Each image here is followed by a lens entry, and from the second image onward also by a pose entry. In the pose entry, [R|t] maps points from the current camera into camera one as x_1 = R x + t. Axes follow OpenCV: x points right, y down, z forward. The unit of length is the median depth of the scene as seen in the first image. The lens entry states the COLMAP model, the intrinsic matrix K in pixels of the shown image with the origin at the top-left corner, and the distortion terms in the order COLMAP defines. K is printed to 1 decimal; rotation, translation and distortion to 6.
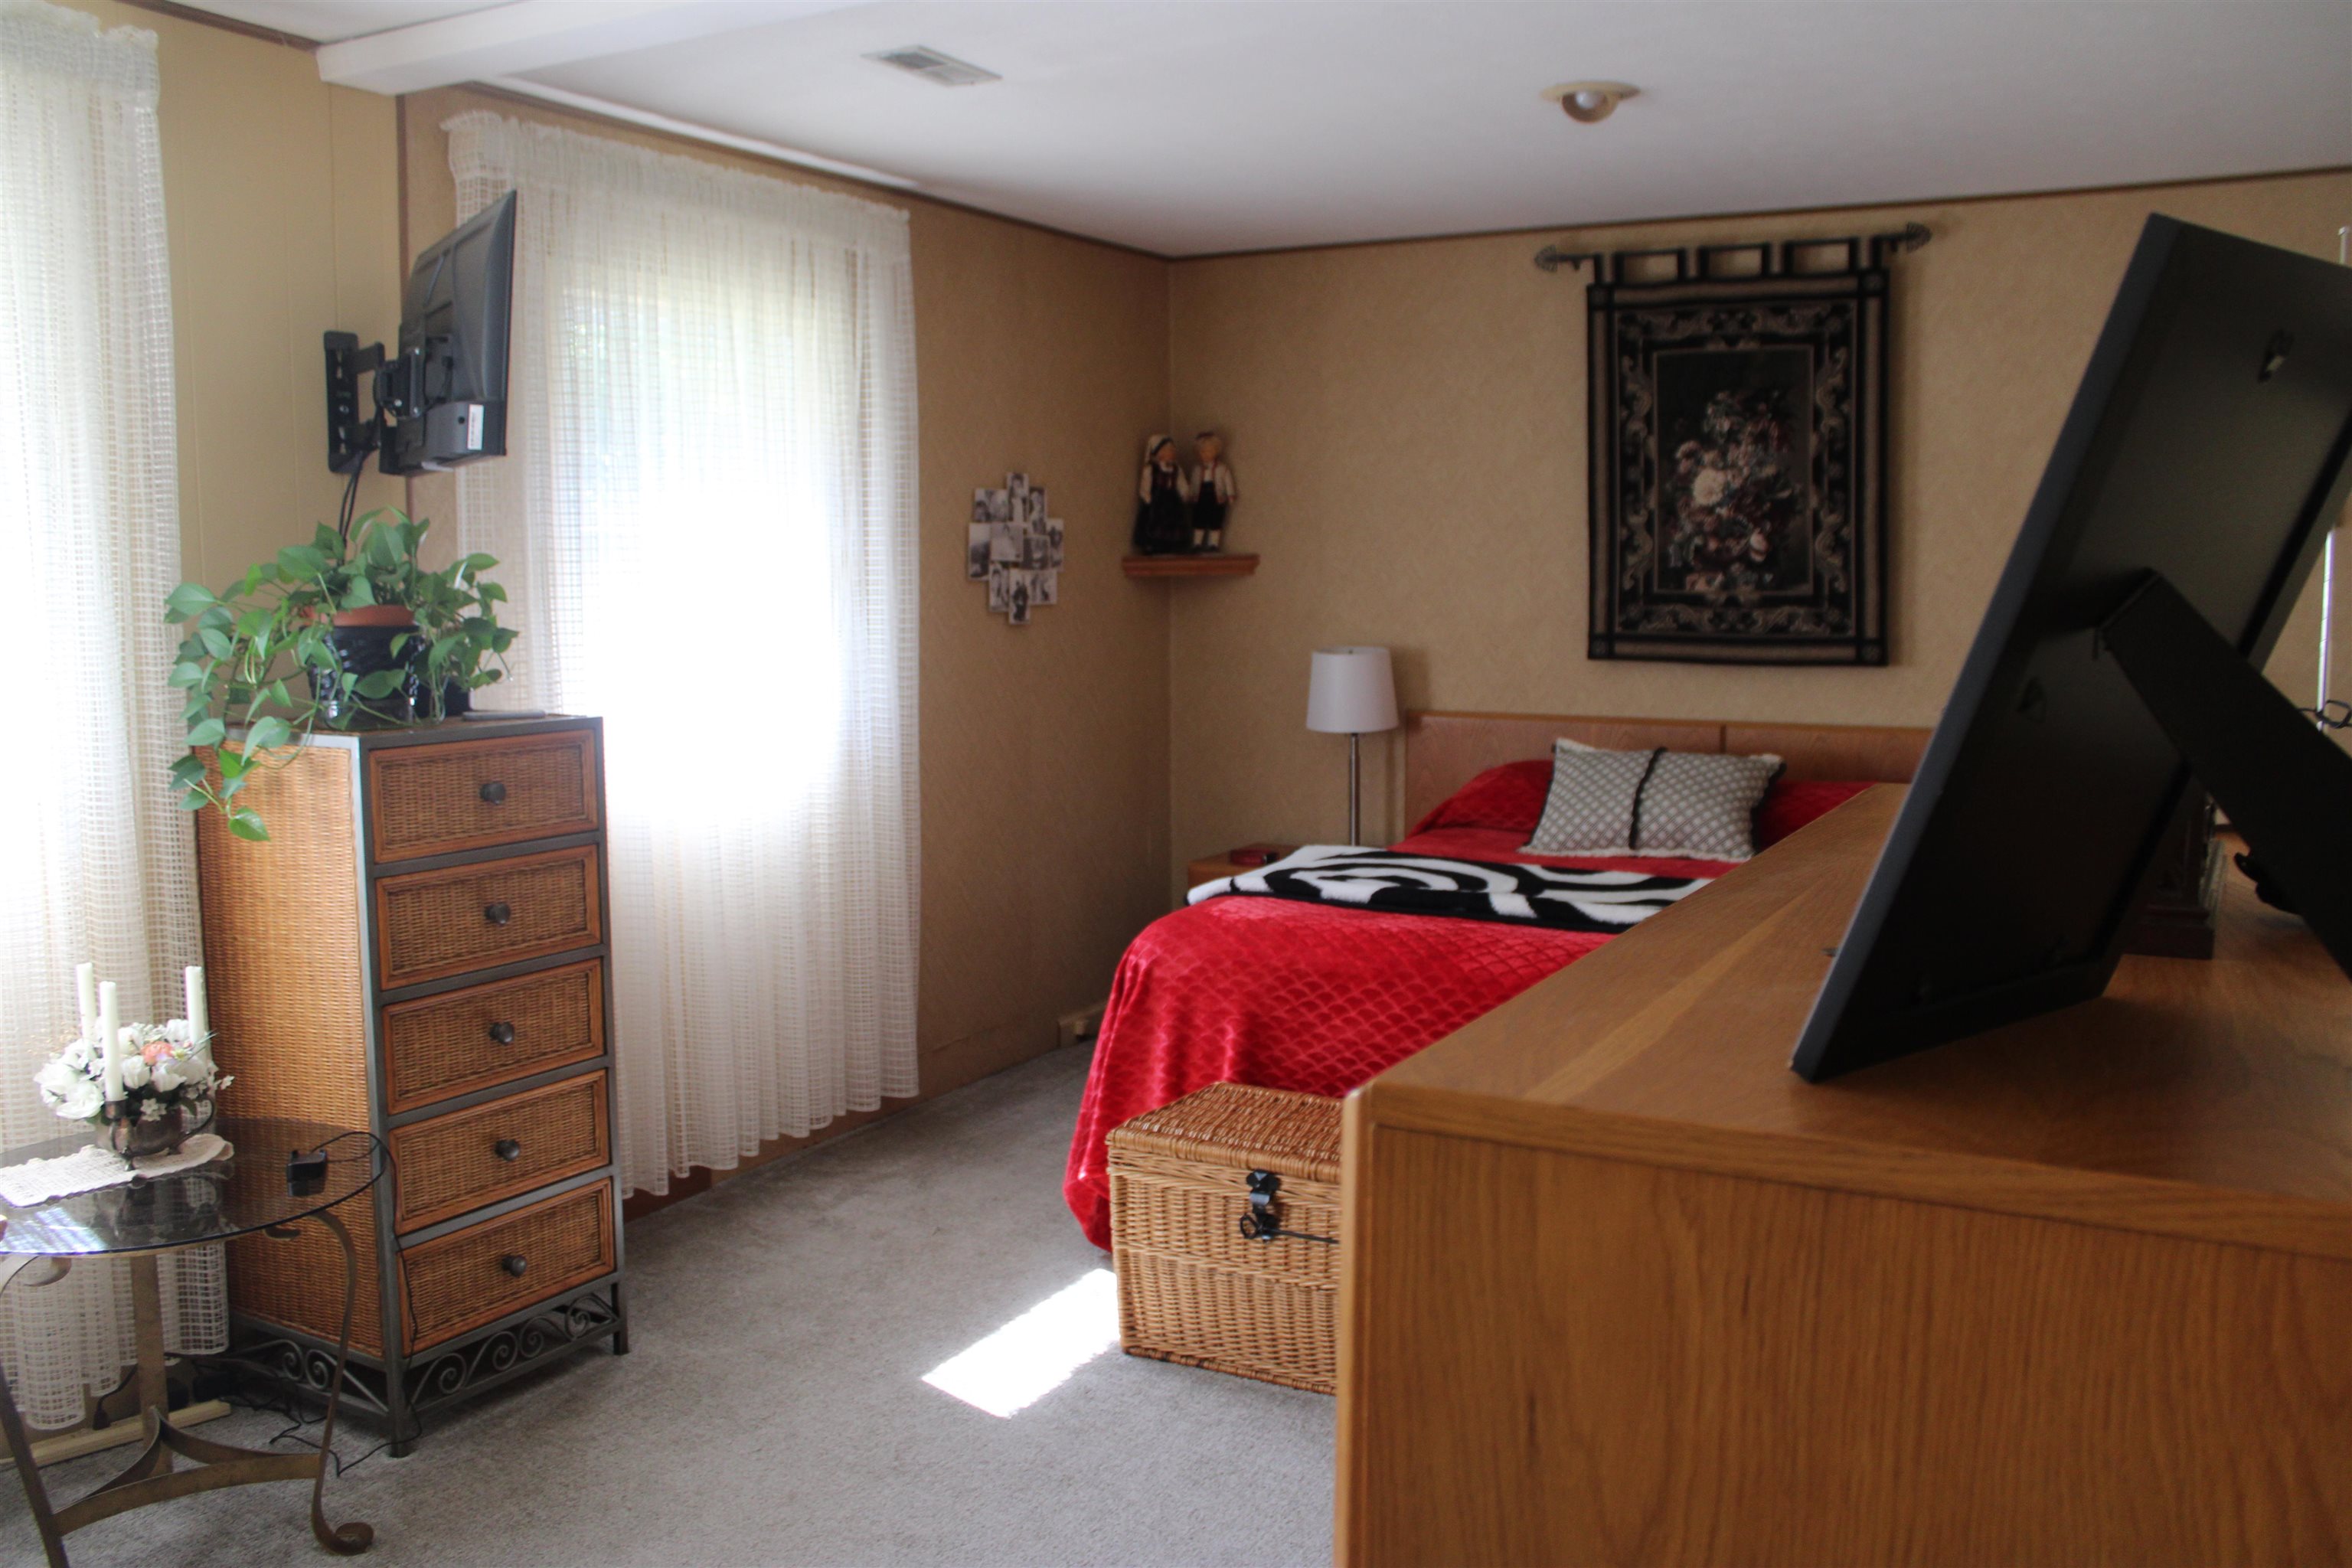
lens RADIAL K [[1957.3, 0, 1176.0], [0, 1957.3, 784.0], [0, 0, 1]] dist [-0.161955, 0.139412]
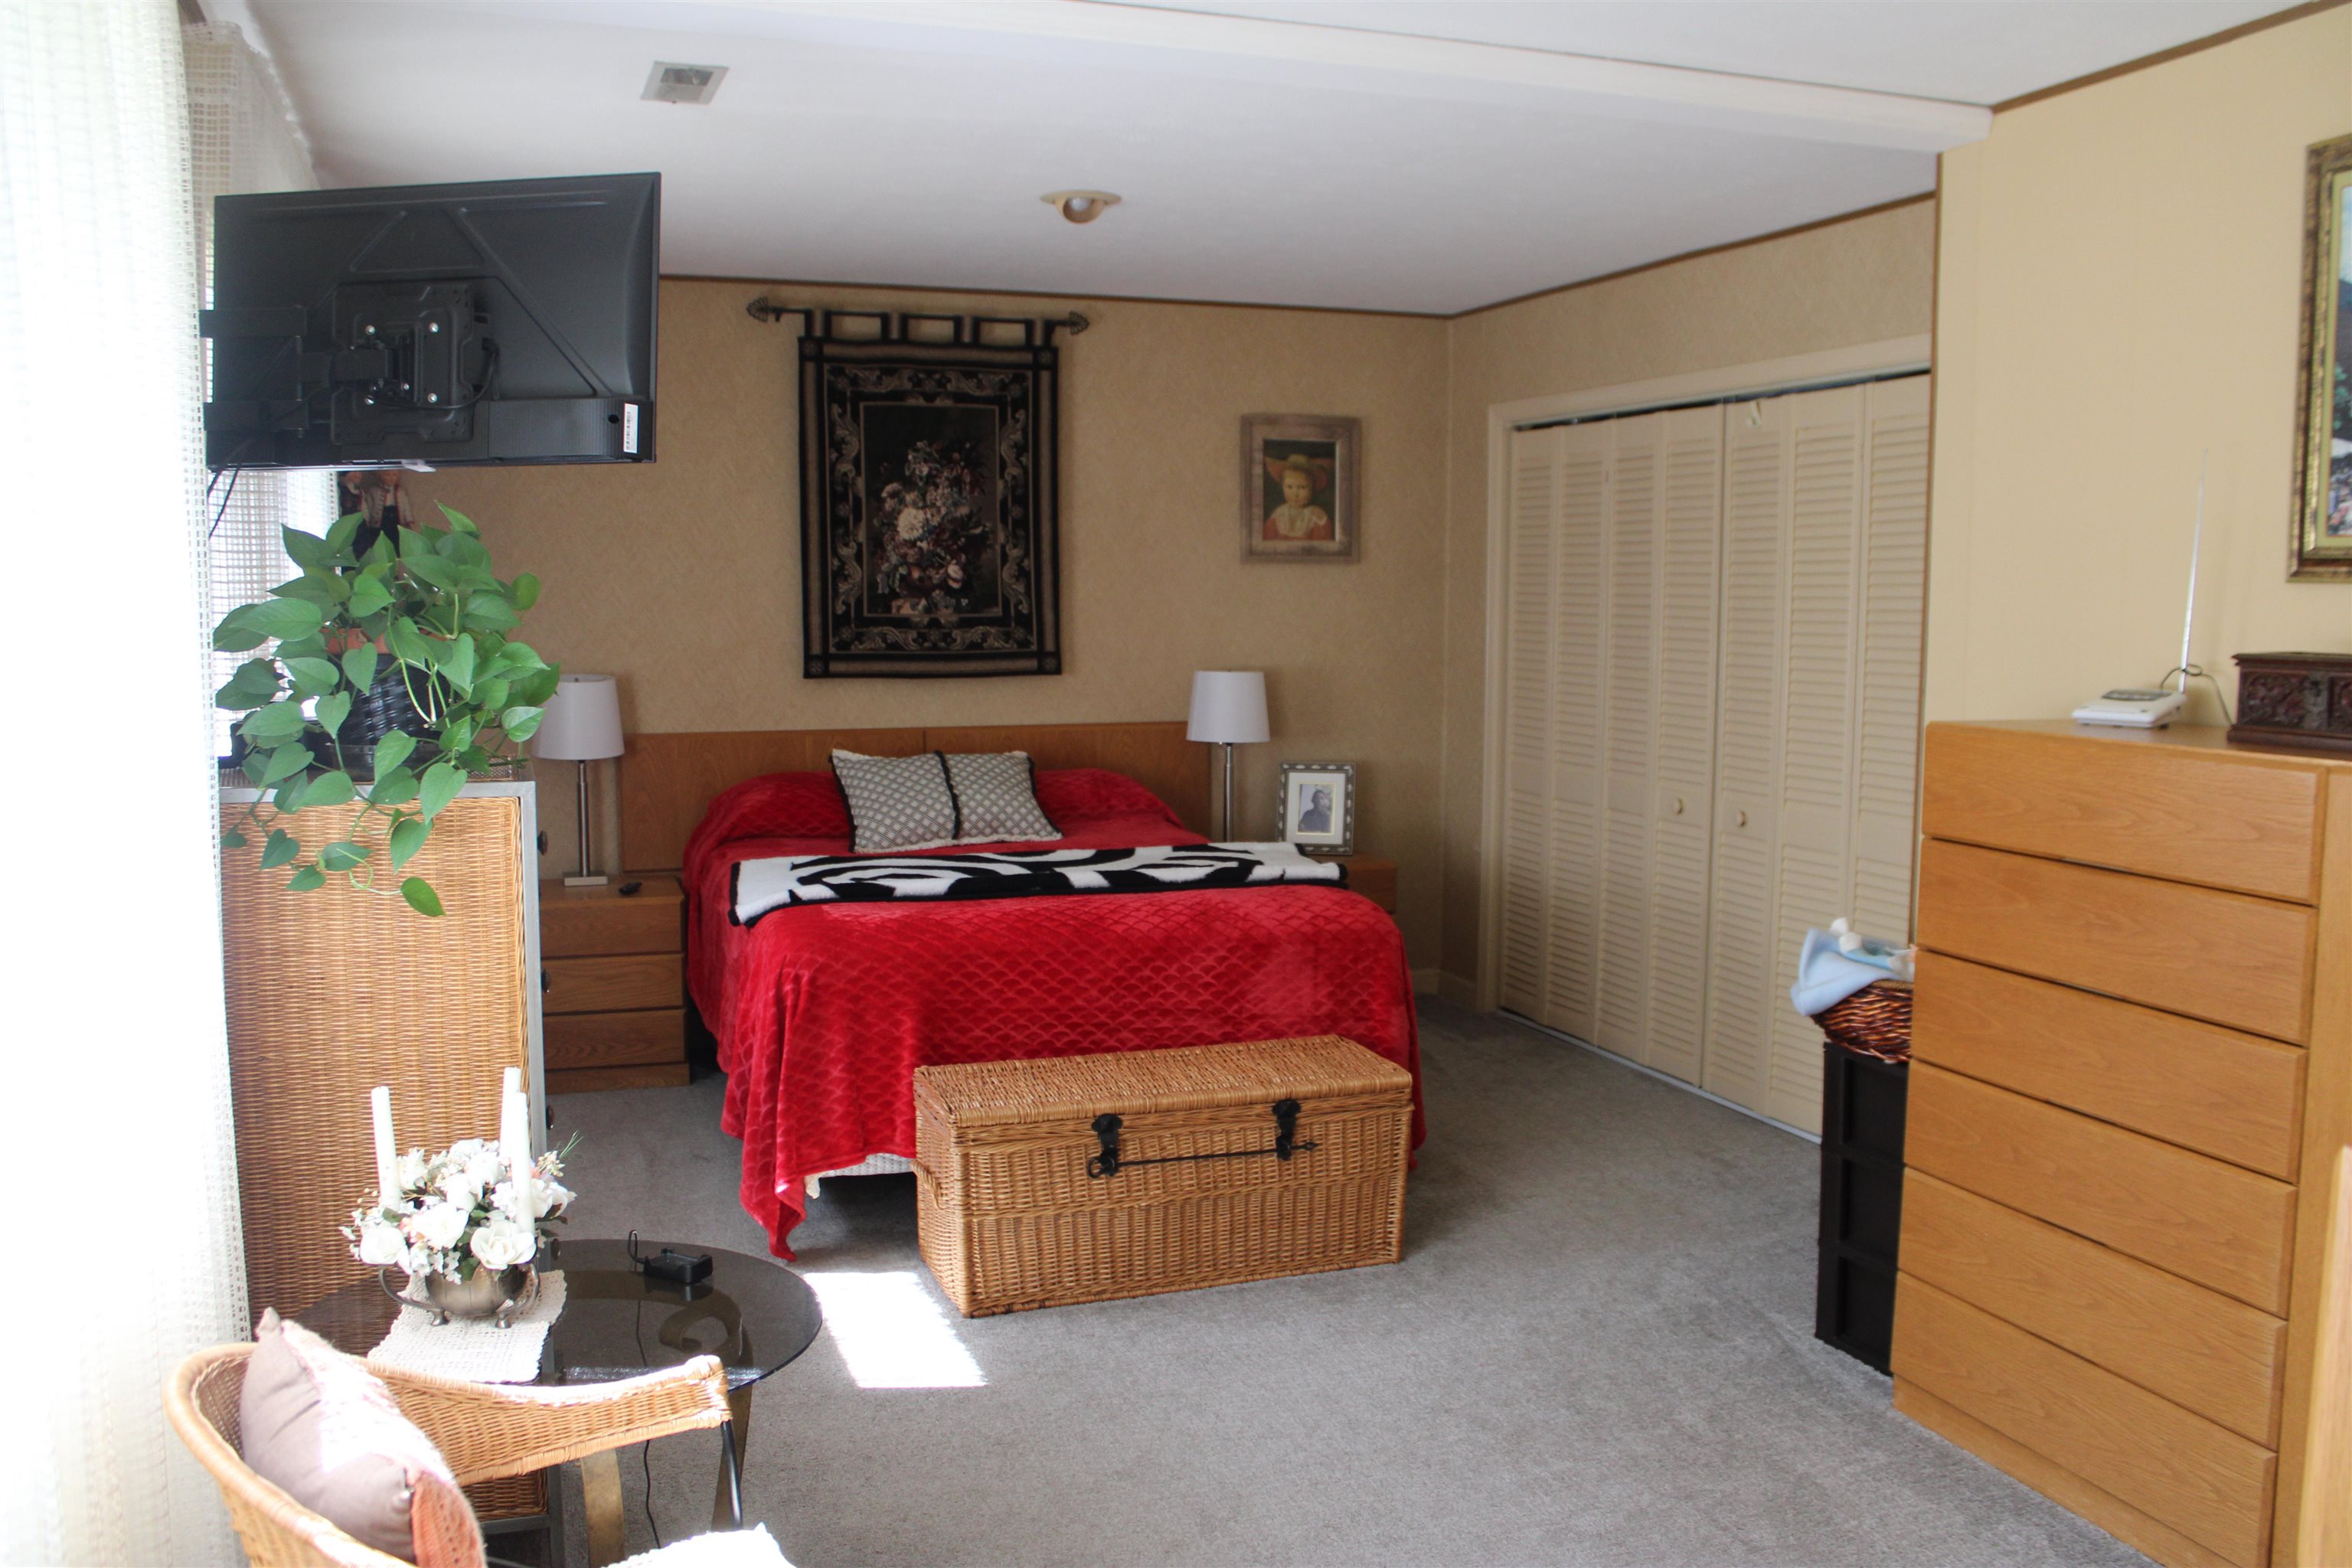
lens RADIAL K [[1957.3, 0, 1176.0], [0, 1957.3, 784.0], [0, 0, 1]] dist [-0.161955, 0.139412]
pose [[0.668038, -0.065625, 0.741228, -0.495869], [0.077102, 0.996847, 0.018768, -0.009763], [-0.740122, 0.044613, 0.670991, 0.119287]]
